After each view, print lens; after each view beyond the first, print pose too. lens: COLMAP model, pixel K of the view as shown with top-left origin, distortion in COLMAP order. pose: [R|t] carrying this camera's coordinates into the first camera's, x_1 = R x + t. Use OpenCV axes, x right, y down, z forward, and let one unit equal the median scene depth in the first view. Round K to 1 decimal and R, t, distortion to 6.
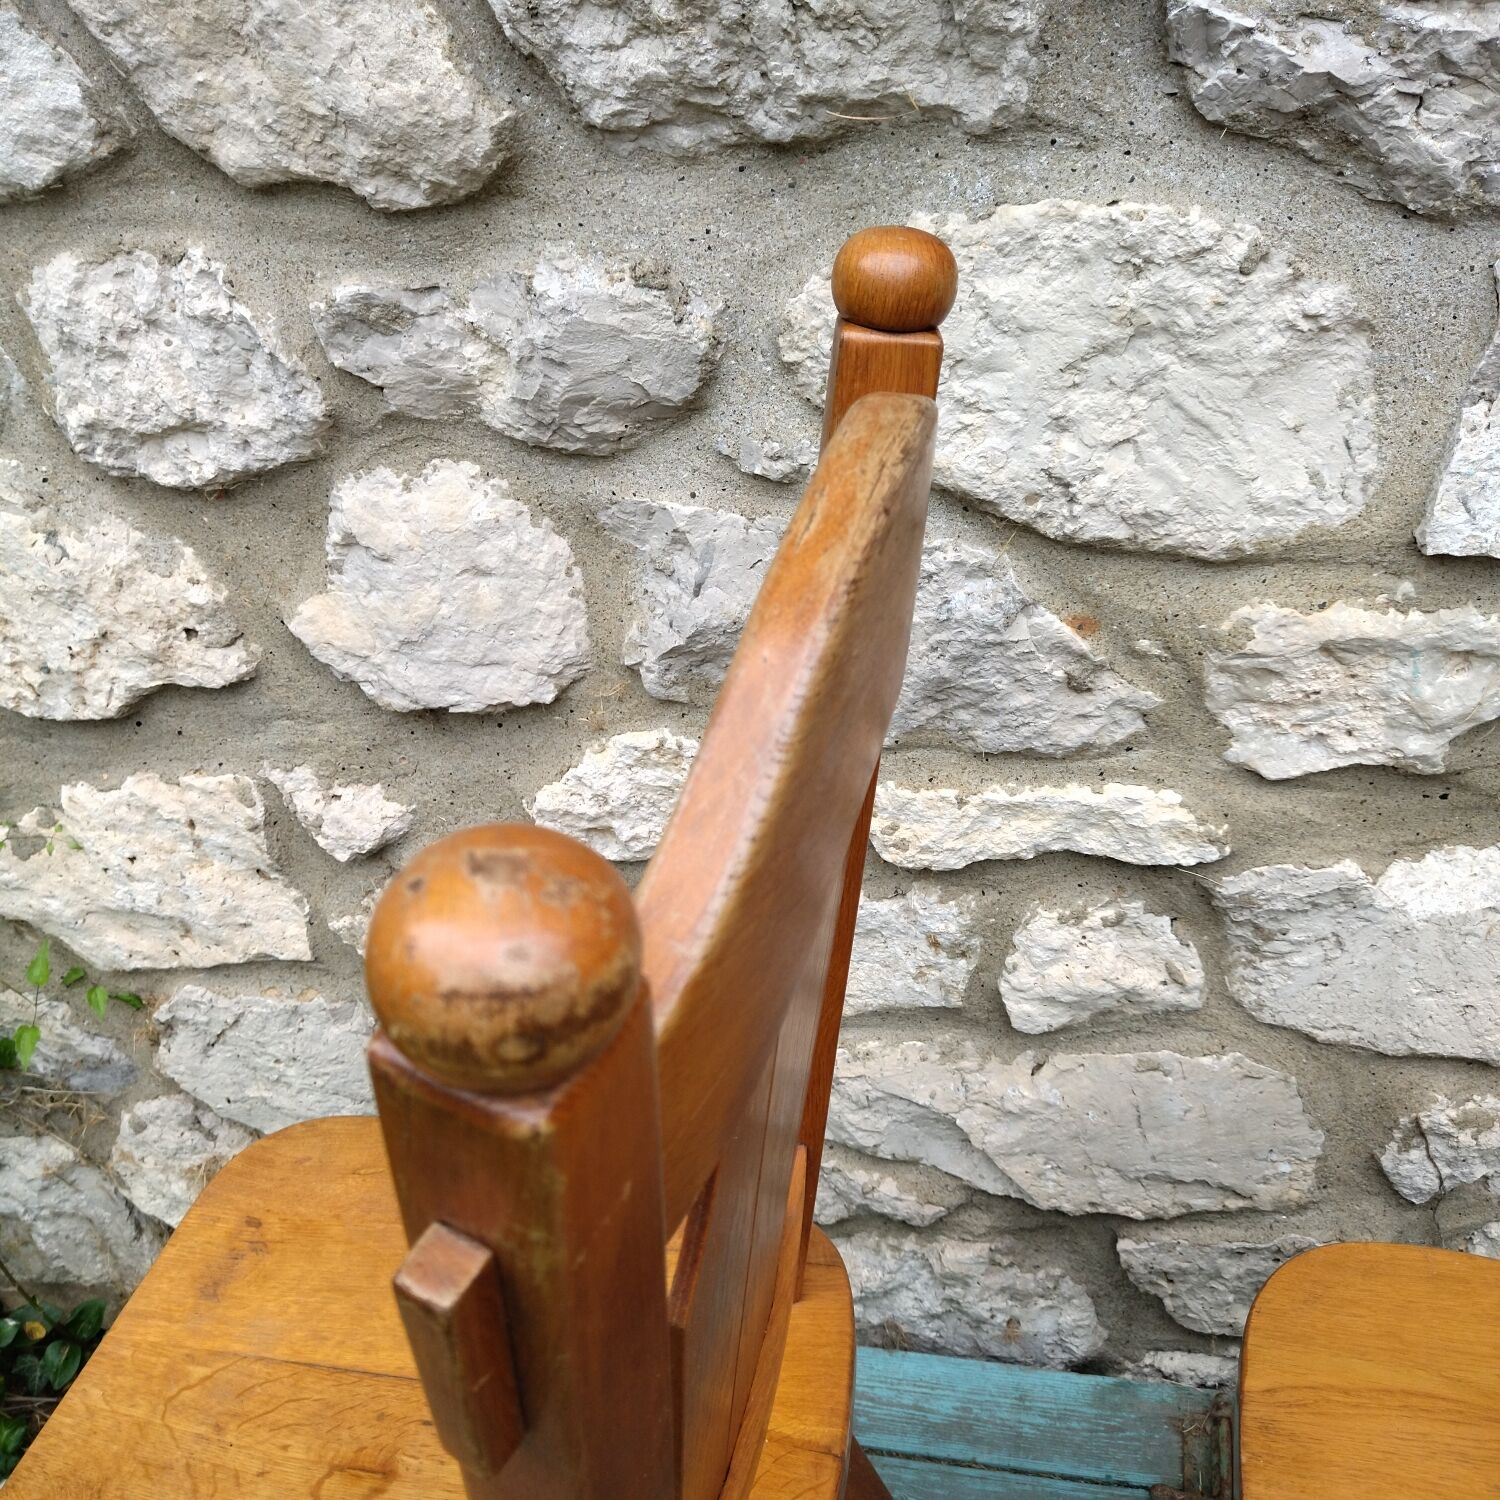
lens RADIAL K [[1496.3, 0, 752.0], [0, 1496.3, 752.2], [0, 0, 1]] dist [0.102777, -0.201976]
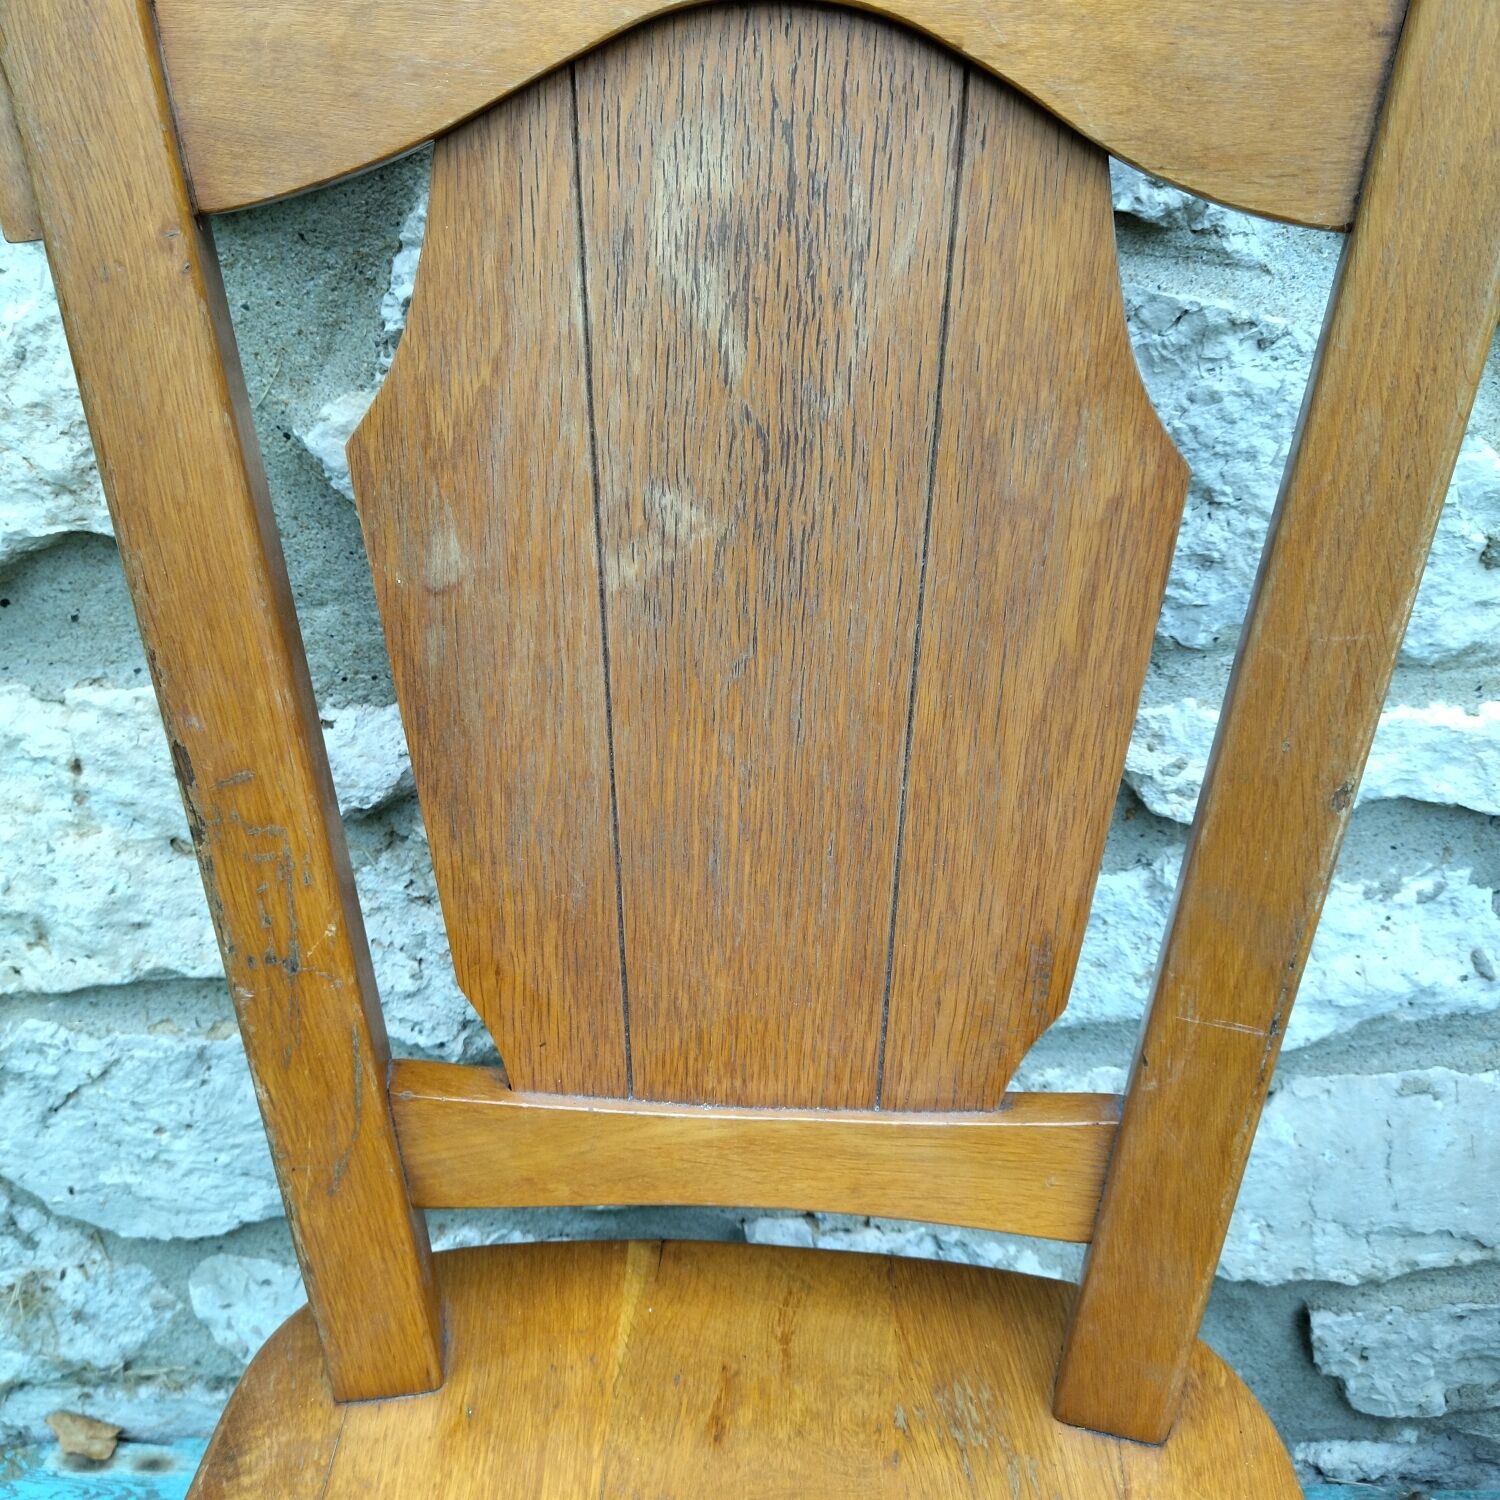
lens RADIAL K [[1503.7, 0, 747.3], [0, 1503.7, 750.1], [0, 0, 1]] dist [0.097656, -0.201597]
pose [[0.974309, 0.013613, 0.224802, -0.279302], [-0.007031, 0.999524, -0.030055, 0.068456], [-0.225104, 0.027702, 0.973941, 0.352981]]
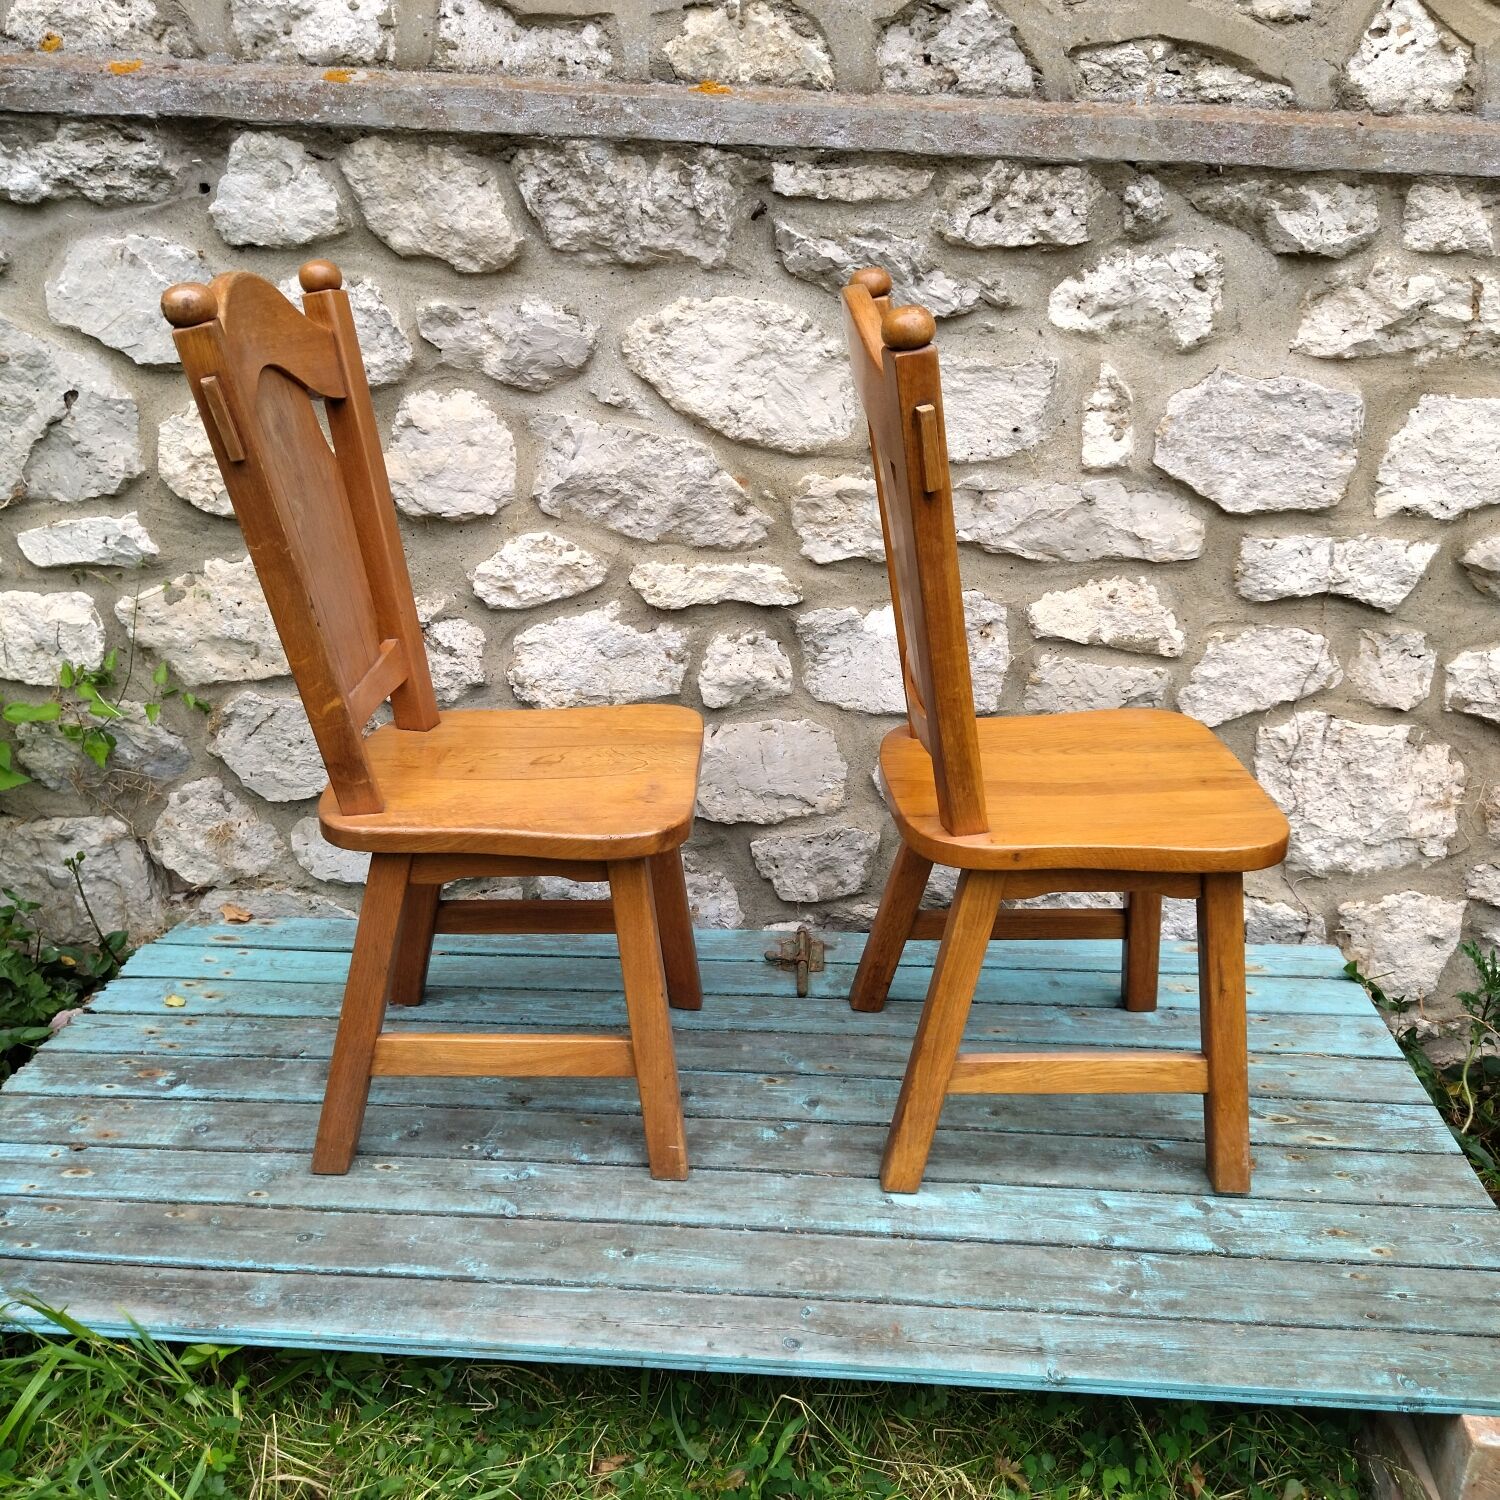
lens RADIAL K [[1521.0, 0, 750.0], [0, 1521.0, 750.0], [0, 0, 1]] dist [0.126267, -0.233043]
pose [[0.972577, 0.062817, 0.223938, -0.253216], [-0.015498, 0.978200, -0.207087, 0.754931], [-0.232064, 0.197937, 0.952348, -1.095496]]
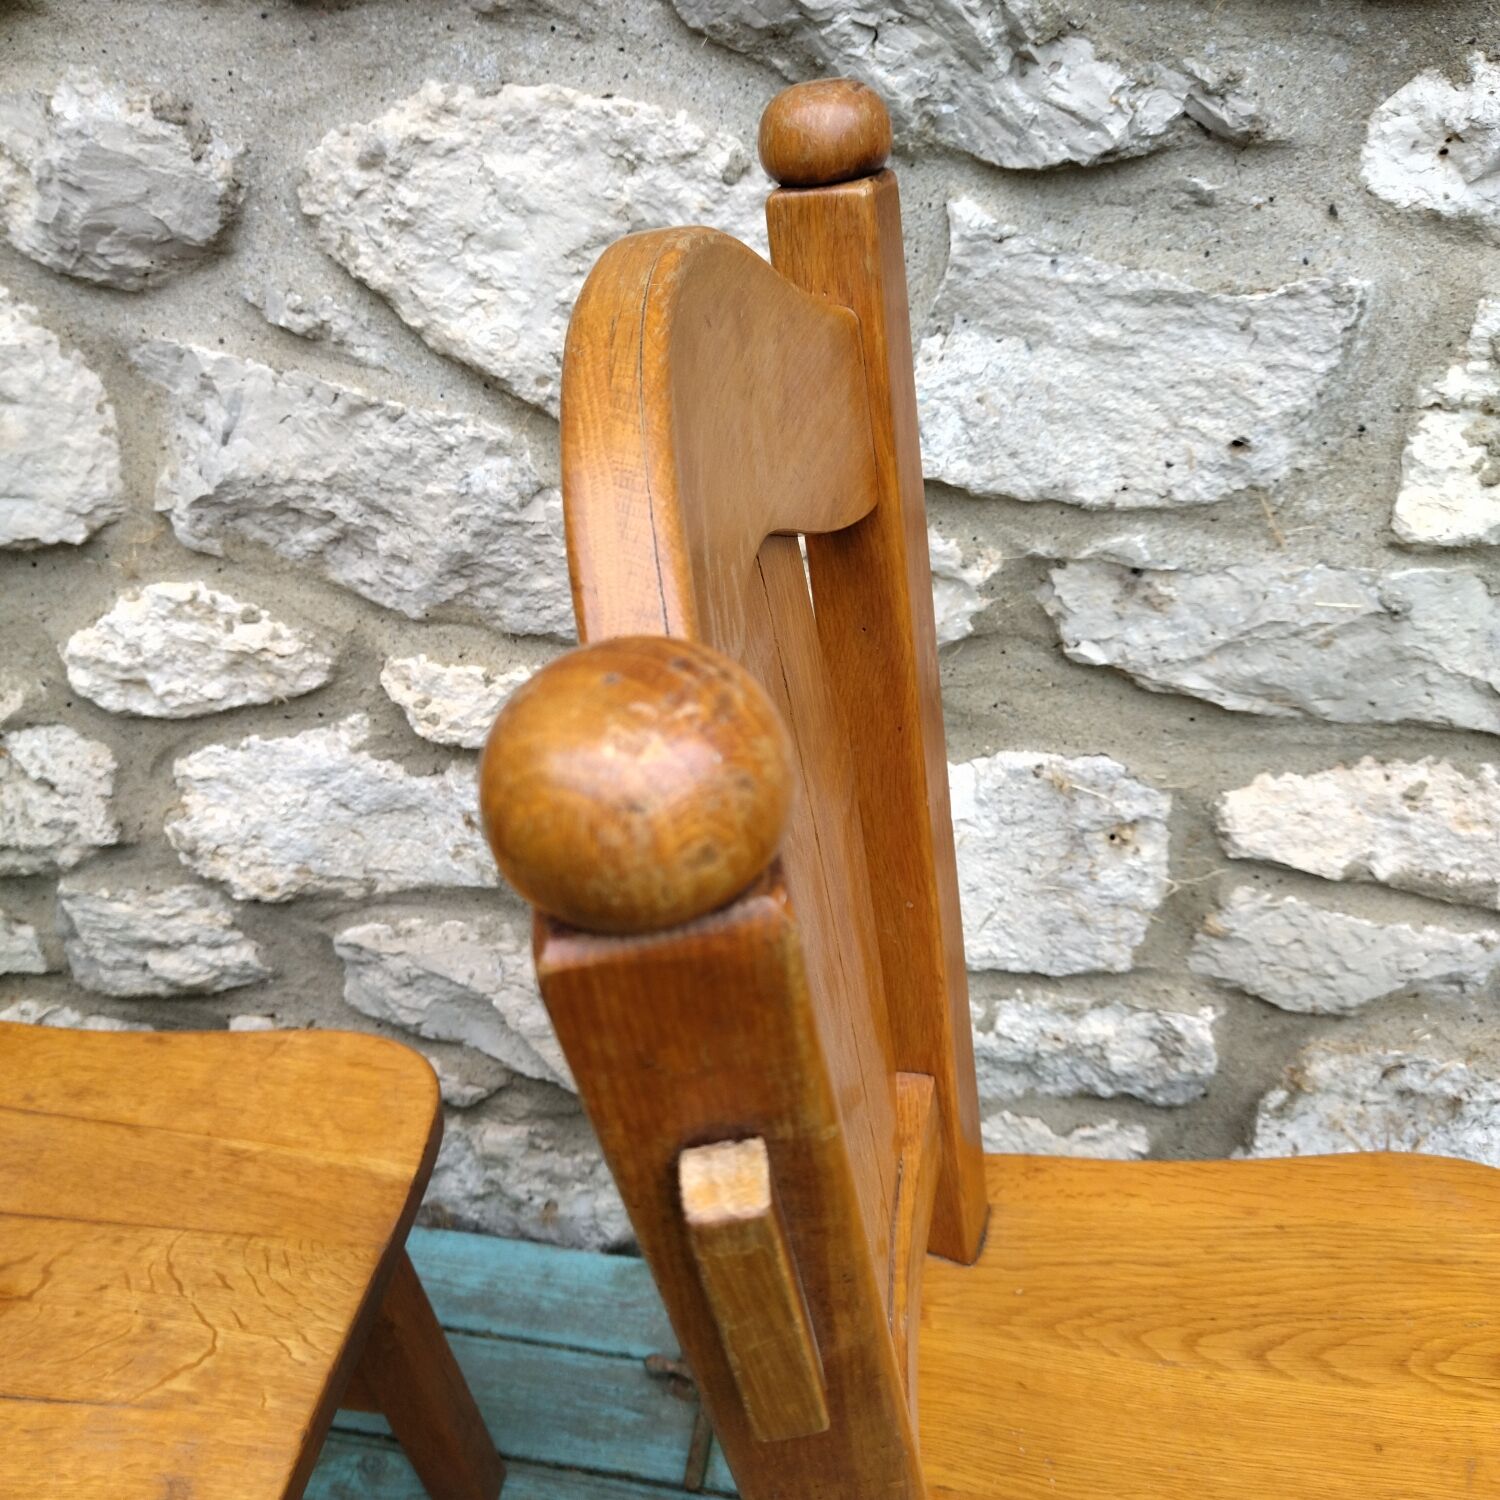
lens RADIAL K [[1503.7, 0, 747.3], [0, 1503.7, 750.1], [0, 0, 1]] dist [0.097656, -0.201597]
pose [[0.986481, 0.086138, 0.139413, 0.176561], [-0.089008, 0.995926, 0.014473, 0.050658], [-0.137598, -0.026687, 0.990129, -0.054348]]
